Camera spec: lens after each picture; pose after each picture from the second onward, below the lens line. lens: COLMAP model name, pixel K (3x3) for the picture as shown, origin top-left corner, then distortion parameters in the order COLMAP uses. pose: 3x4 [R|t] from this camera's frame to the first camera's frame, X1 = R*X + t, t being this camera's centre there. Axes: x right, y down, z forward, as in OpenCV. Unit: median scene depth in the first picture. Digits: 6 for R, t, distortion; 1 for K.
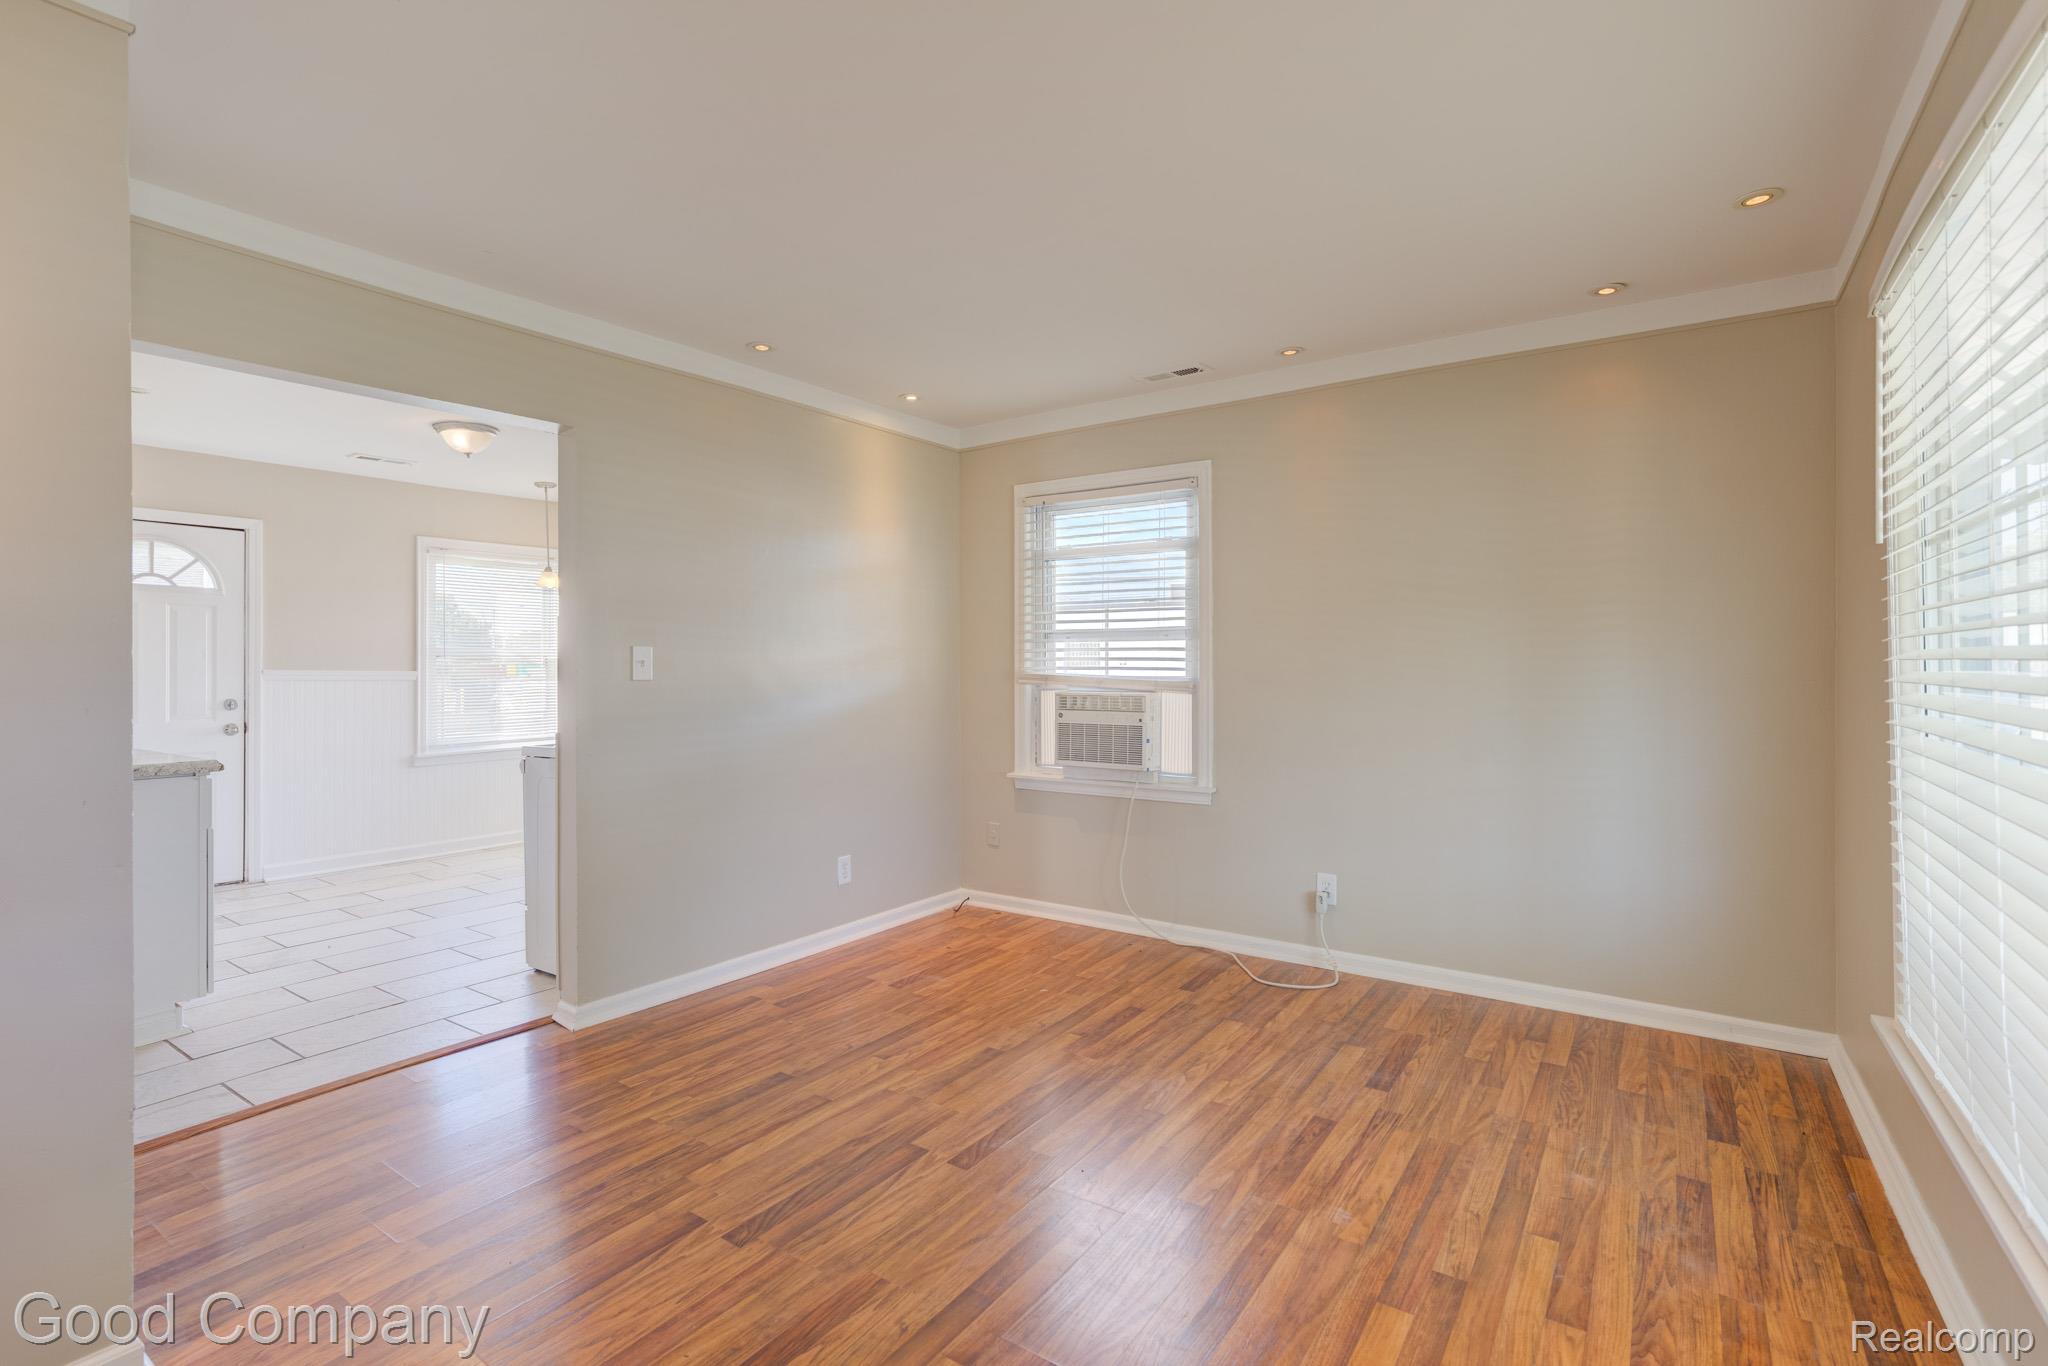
lens RADIAL K [[947.0, 0, 1020.4], [0, 947.0, 678.1], [0, 0, 1]] dist [-0.021603, 0.015022]
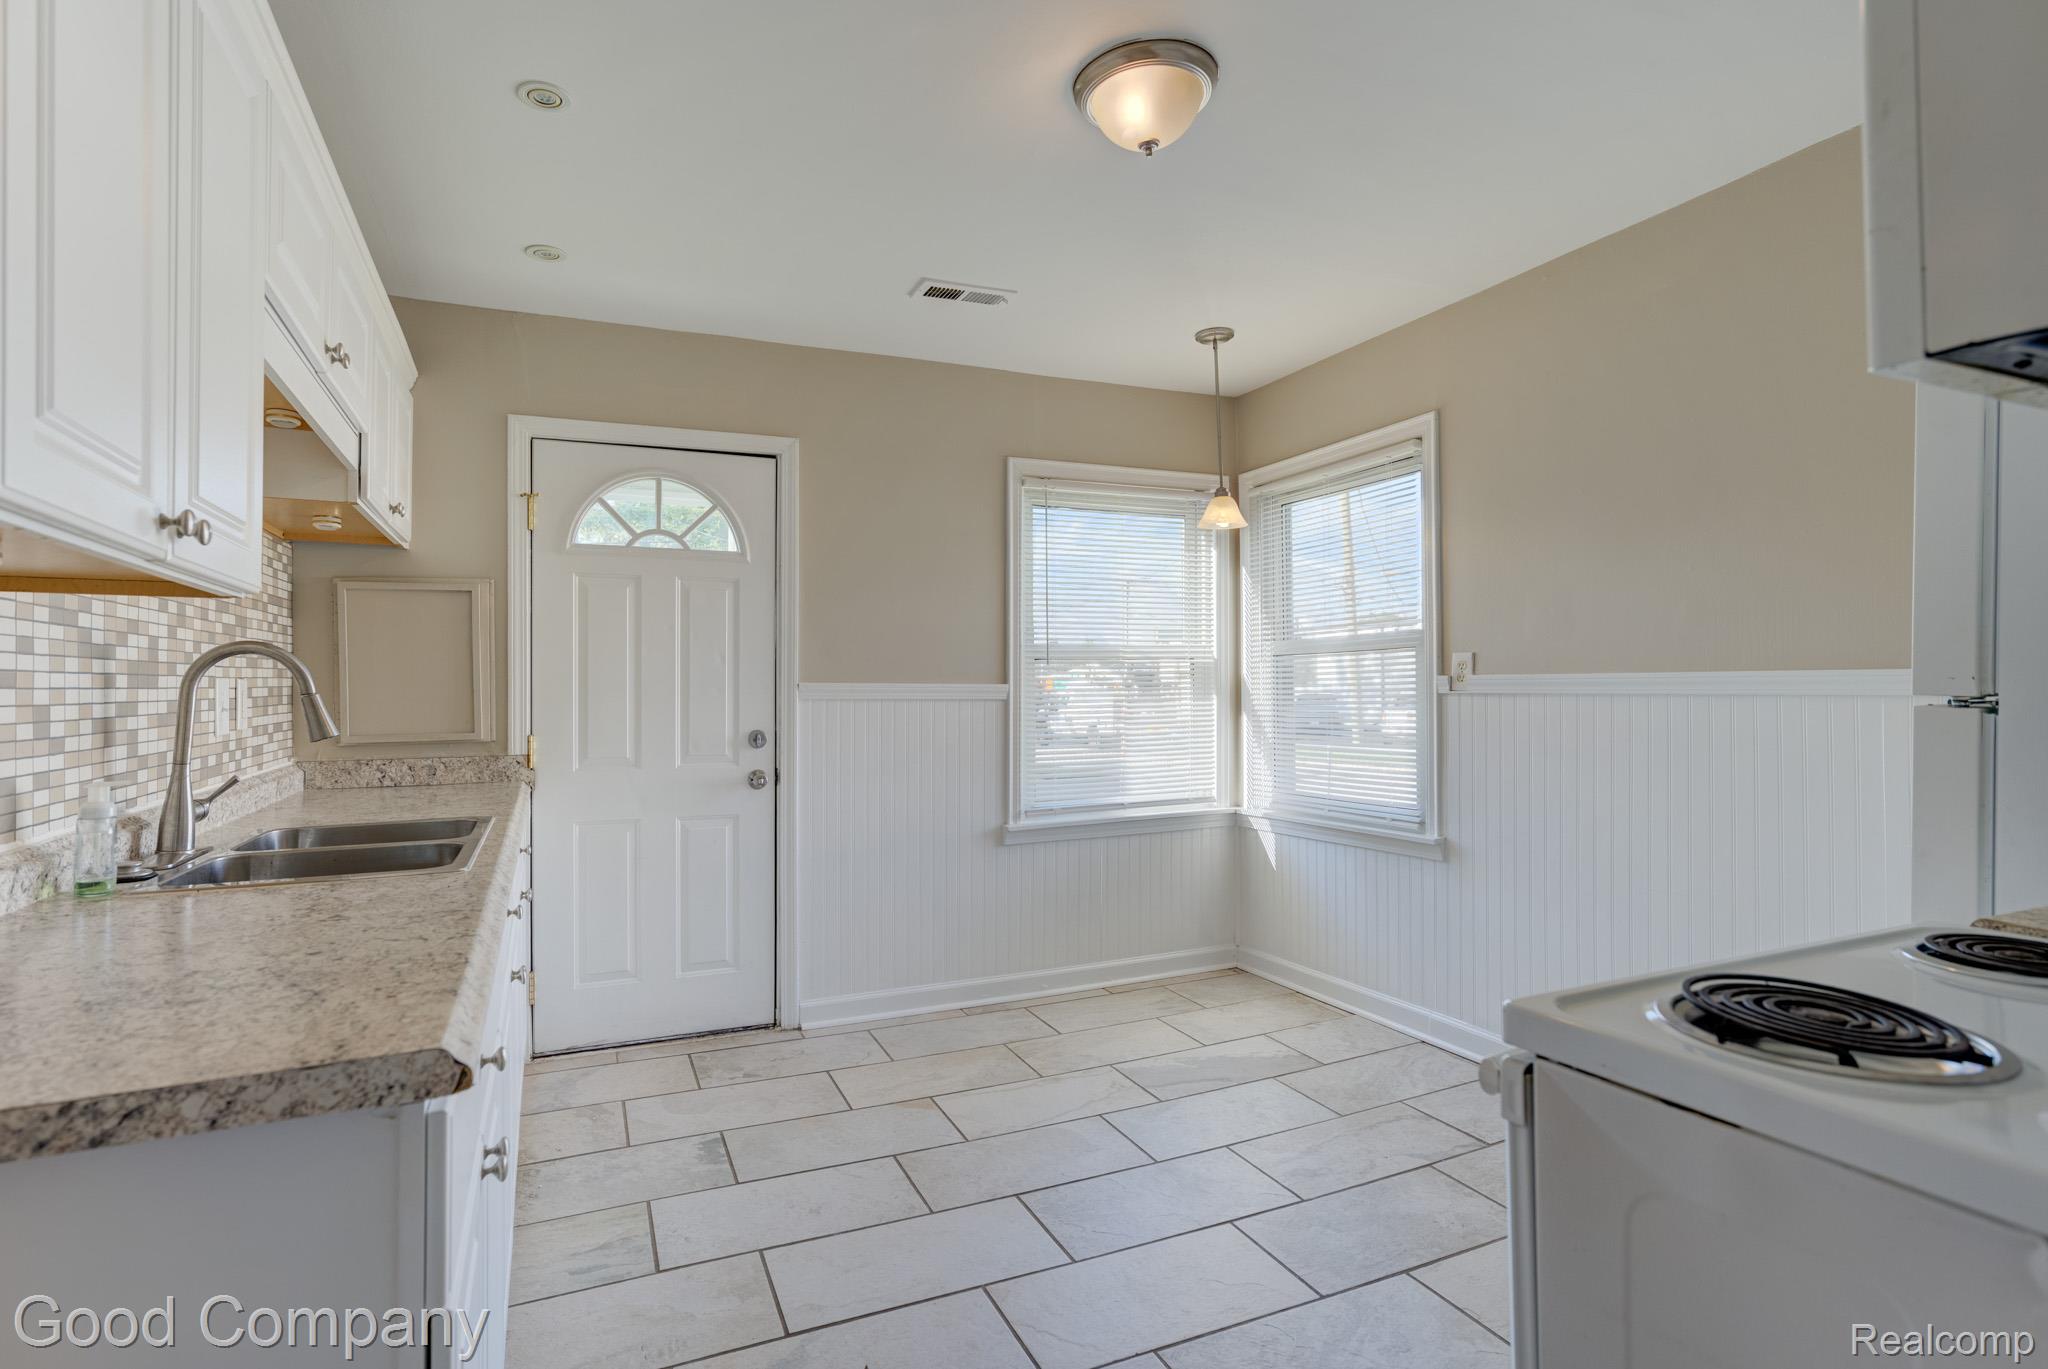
lens RADIAL K [[992.2, 0, 985.1], [0, 992.2, 668.6], [0, 0, 1]] dist [-0.014695, 0.009323]
pose [[0.847831, -0.009855, -0.530175, -0.515257], [-0.000195, 0.999821, -0.018897, -0.008371], [0.530266, 0.016125, 0.847678, 0.738337]]
